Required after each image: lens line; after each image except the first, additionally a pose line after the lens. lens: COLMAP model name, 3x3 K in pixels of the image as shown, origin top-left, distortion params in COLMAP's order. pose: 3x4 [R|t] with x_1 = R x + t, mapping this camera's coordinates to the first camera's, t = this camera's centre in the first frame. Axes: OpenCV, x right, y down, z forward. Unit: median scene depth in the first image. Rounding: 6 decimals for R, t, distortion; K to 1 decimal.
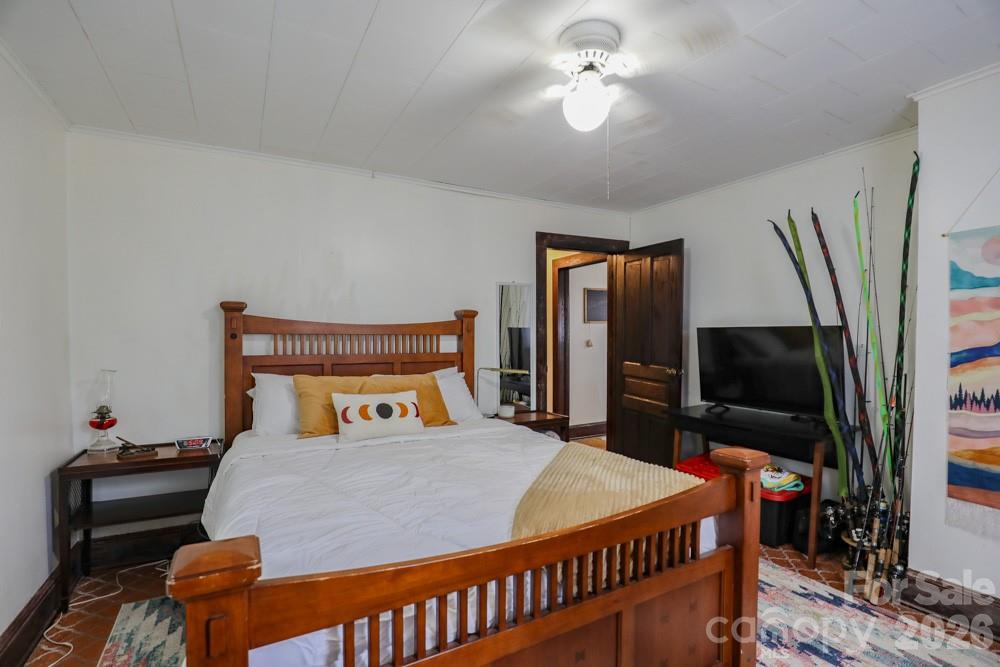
lens RADIAL K [[478.1, 0, 500.0], [0, 478.1, 333.5], [0, 0, 1]] dist [-0.000513, -0.000031]
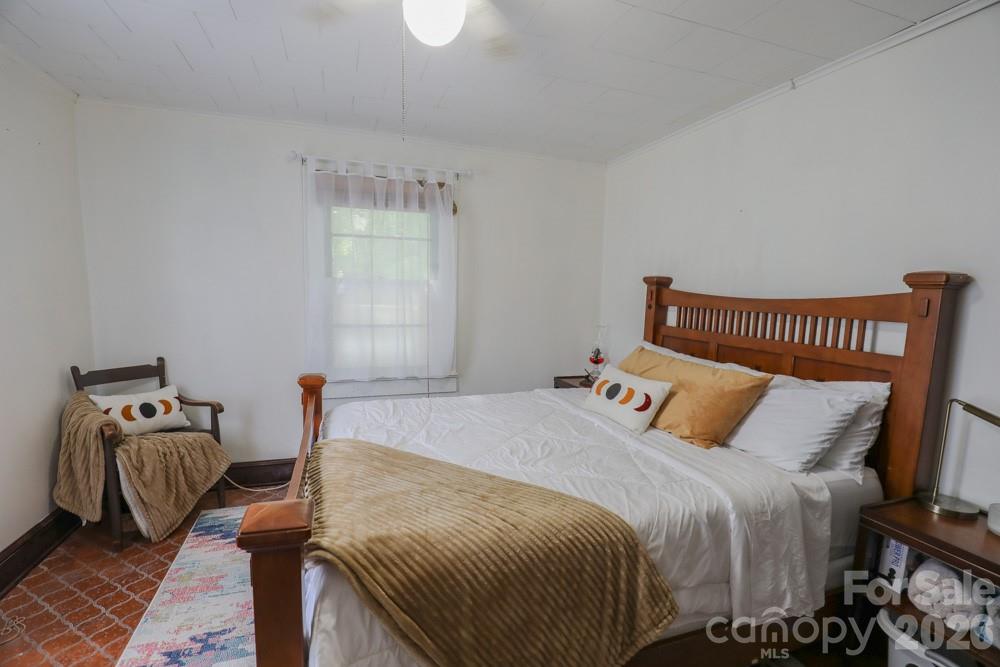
lens RADIAL K [[478.1, 0, 500.0], [0, 478.1, 333.5], [0, 0, 1]] dist [-0.000513, -0.000031]
pose [[-0.176725, 0.083230, -0.980735, 0.524390], [-0.036493, 0.995179, 0.091031, -0.016590], [0.983584, 0.051878, -0.172836, 0.717890]]
